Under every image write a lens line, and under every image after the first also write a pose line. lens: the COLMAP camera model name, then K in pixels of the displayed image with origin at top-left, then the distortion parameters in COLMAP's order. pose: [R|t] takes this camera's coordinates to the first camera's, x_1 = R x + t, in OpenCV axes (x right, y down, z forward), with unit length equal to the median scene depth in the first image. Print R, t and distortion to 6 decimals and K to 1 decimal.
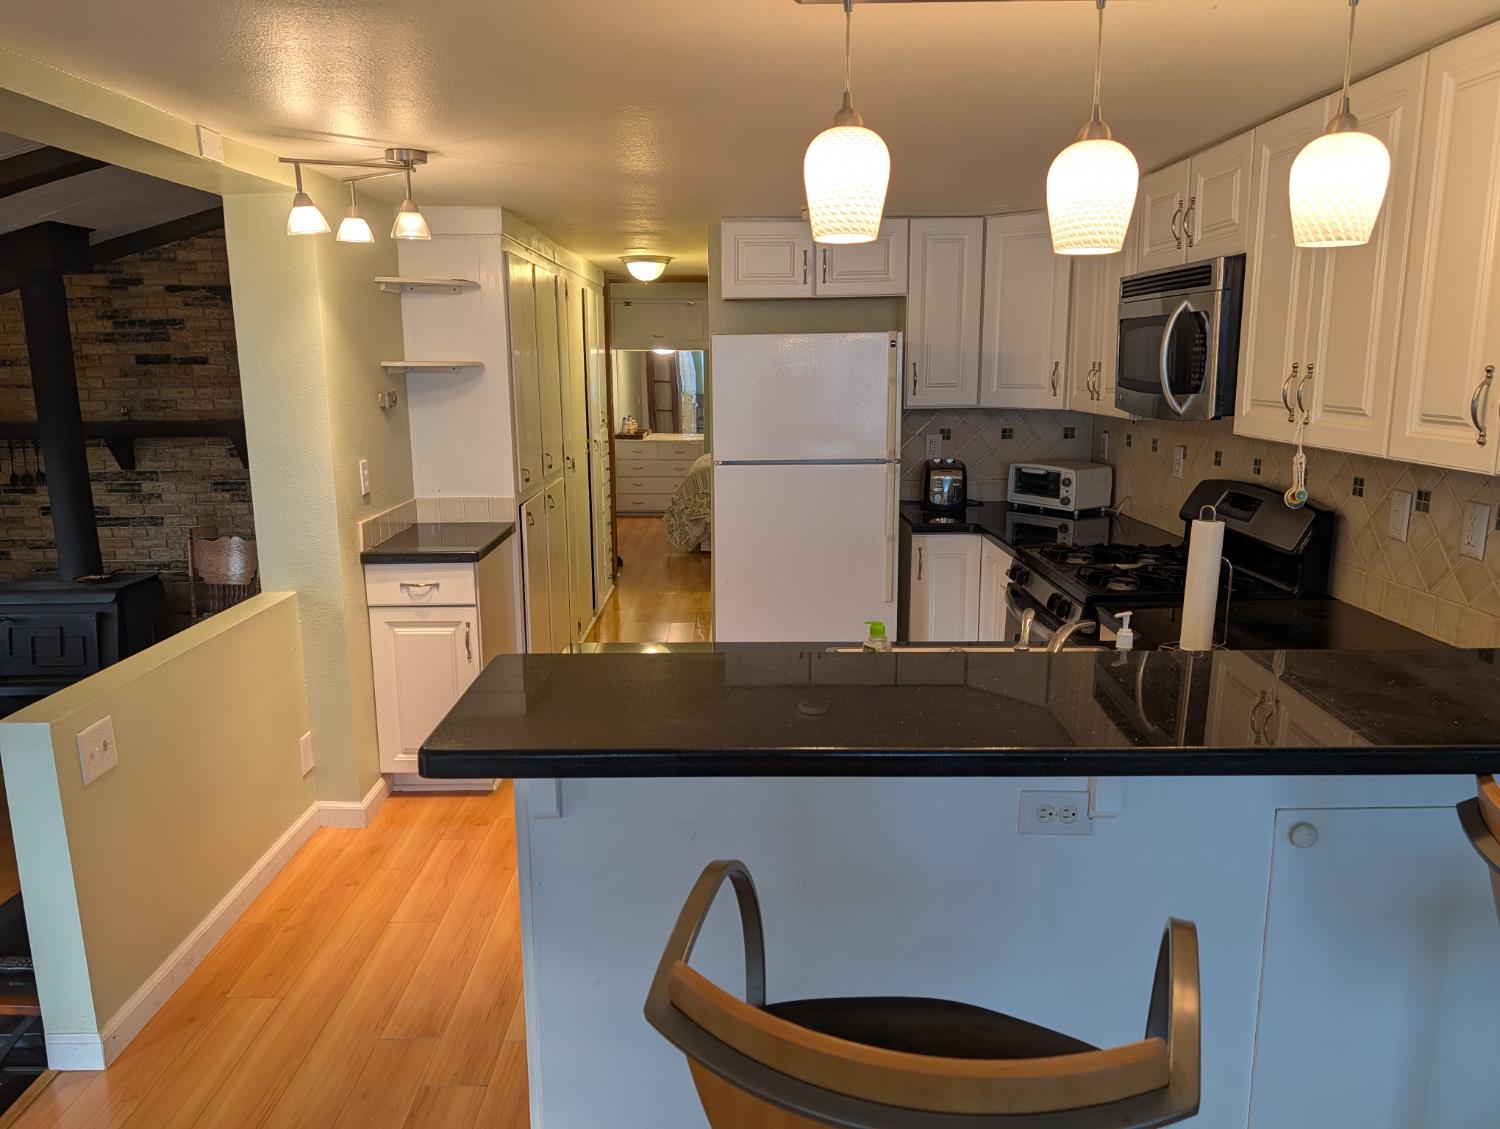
lens RADIAL K [[1093.5, 0, 750.0], [0, 1093.5, 564.5], [0, 0, 1]] dist [0.022552, -0.004886]
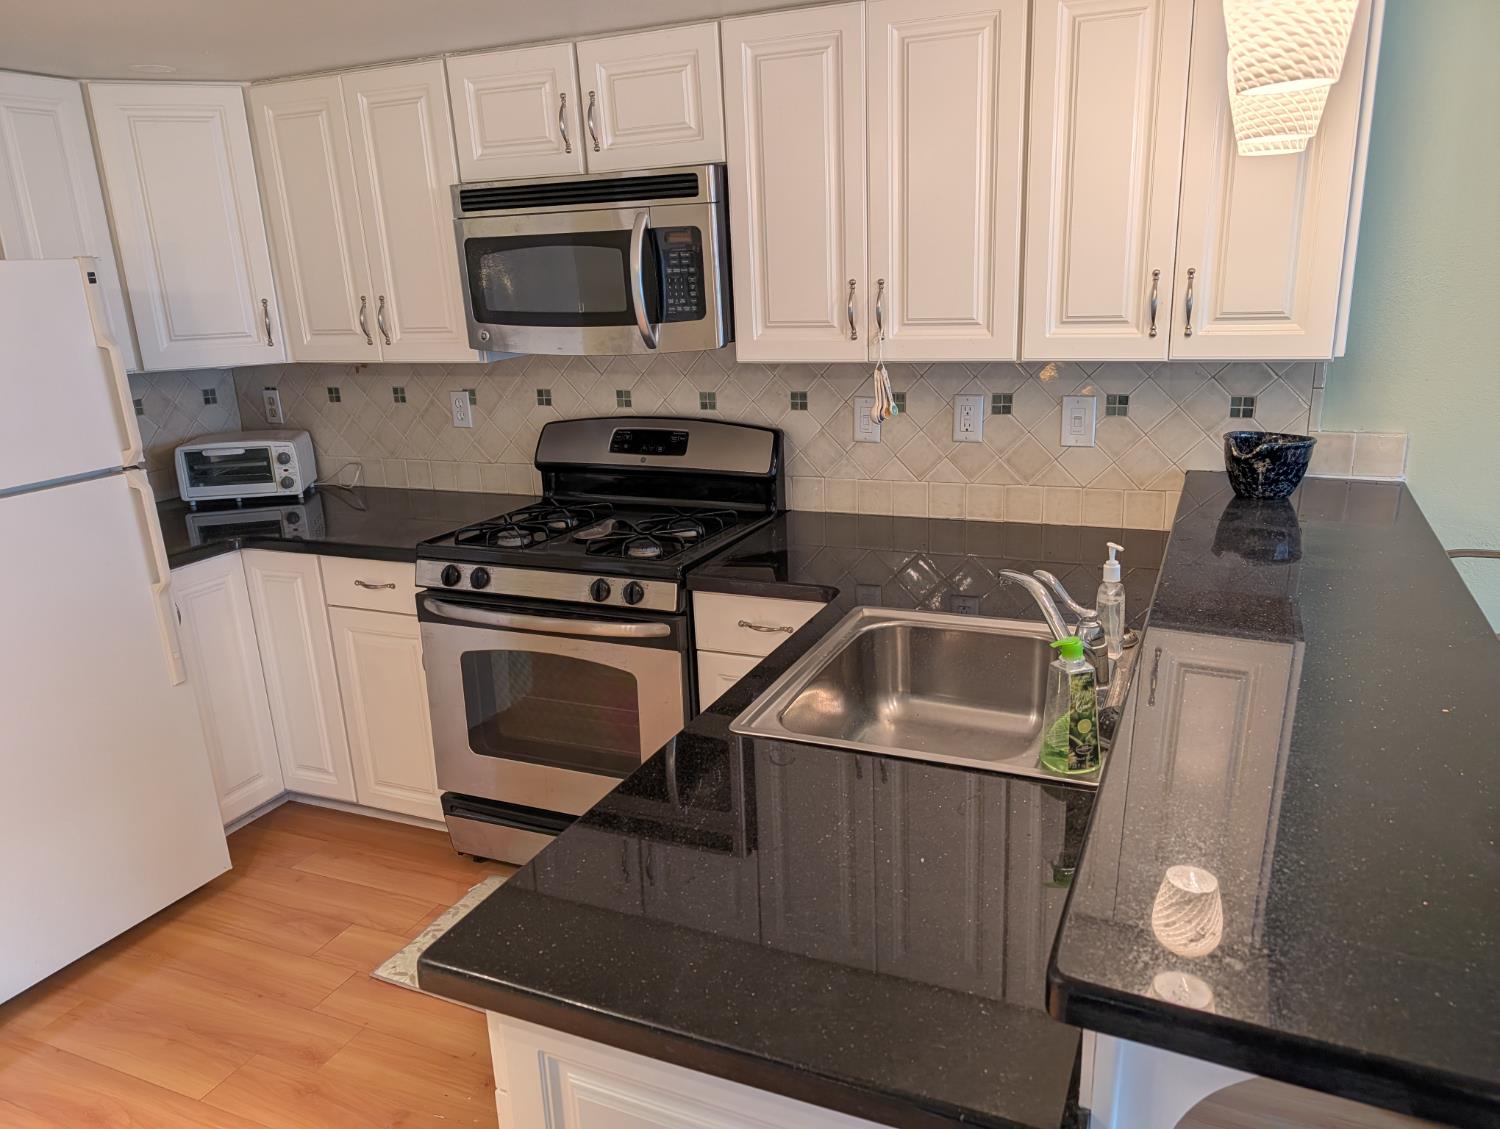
lens RADIAL K [[1093.5, 0, 750.0], [0, 1093.5, 564.5], [0, 0, 1]] dist [0.022552, -0.004886]
pose [[0.418459, -0.253365, 0.872180, -0.286364], [0.206456, 0.961698, 0.180315, -0.081833], [-0.884459, 0.104612, 0.454740, 0.406269]]
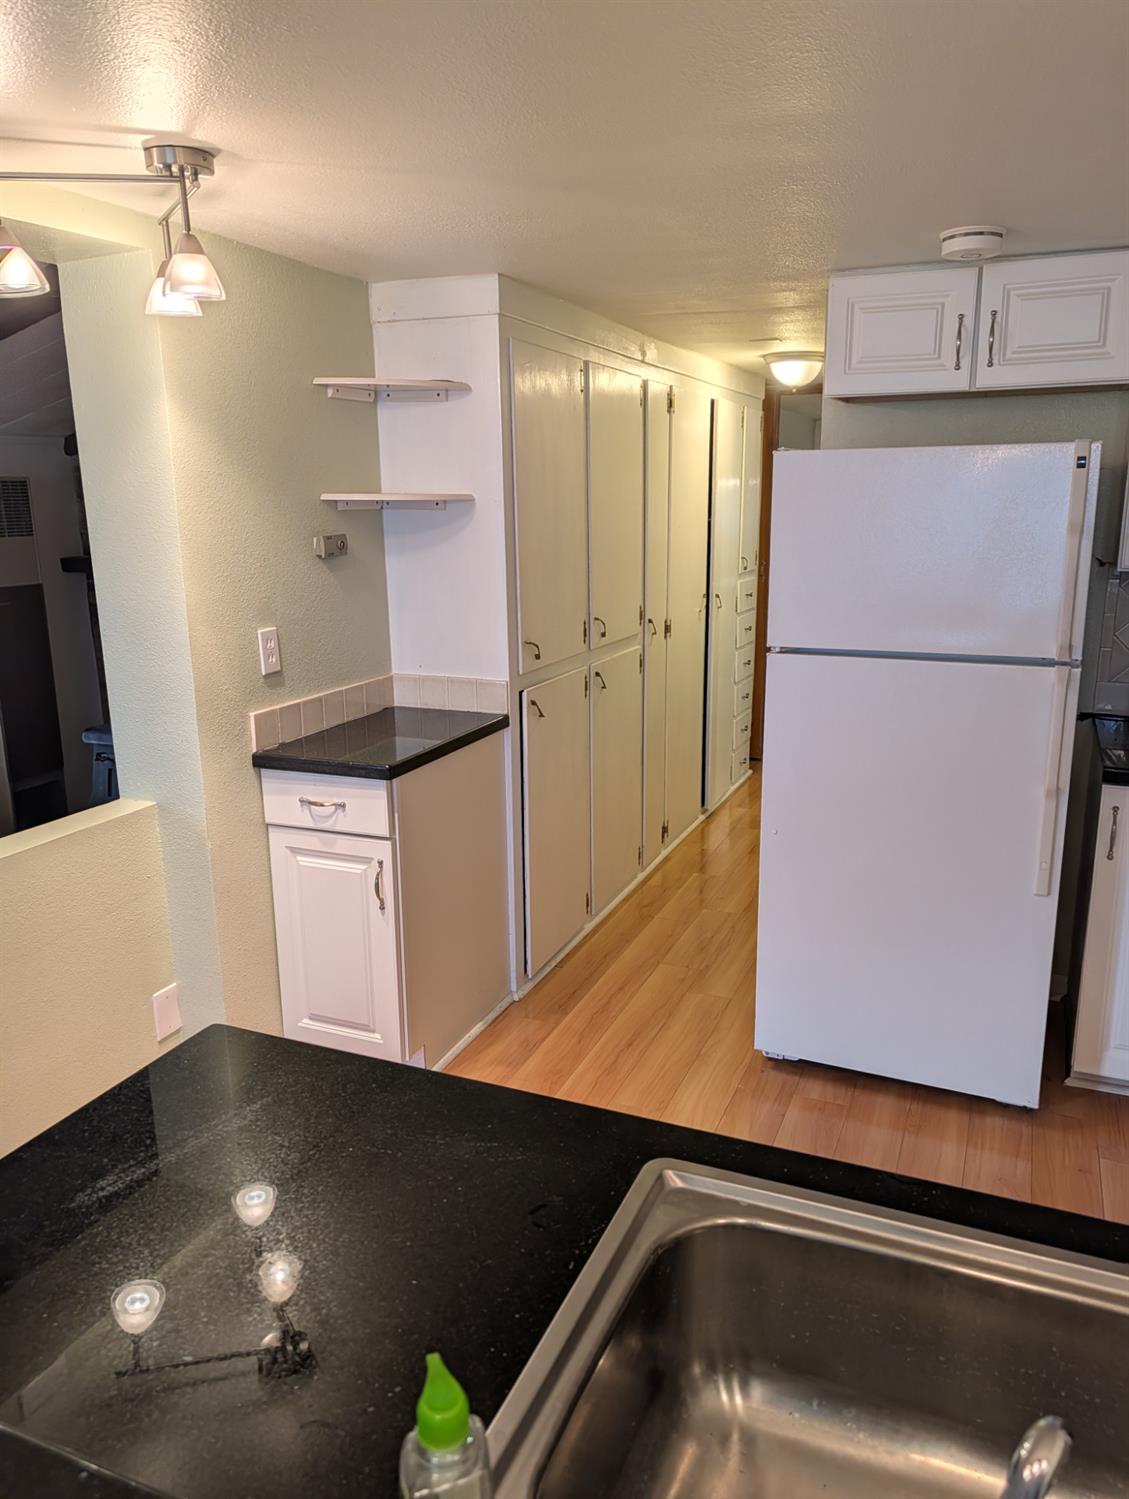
lens RADIAL K [[1092.8, 0, 593.6], [0, 1092.8, 745.1], [0, 0, 1]] dist [0.022552, -0.004886]
pose [[0.922824, 0.087207, -0.375221, 0.120638], [-0.071444, 0.995885, 0.055748, -0.065626], [0.378538, -0.024638, 0.925258, 0.354833]]
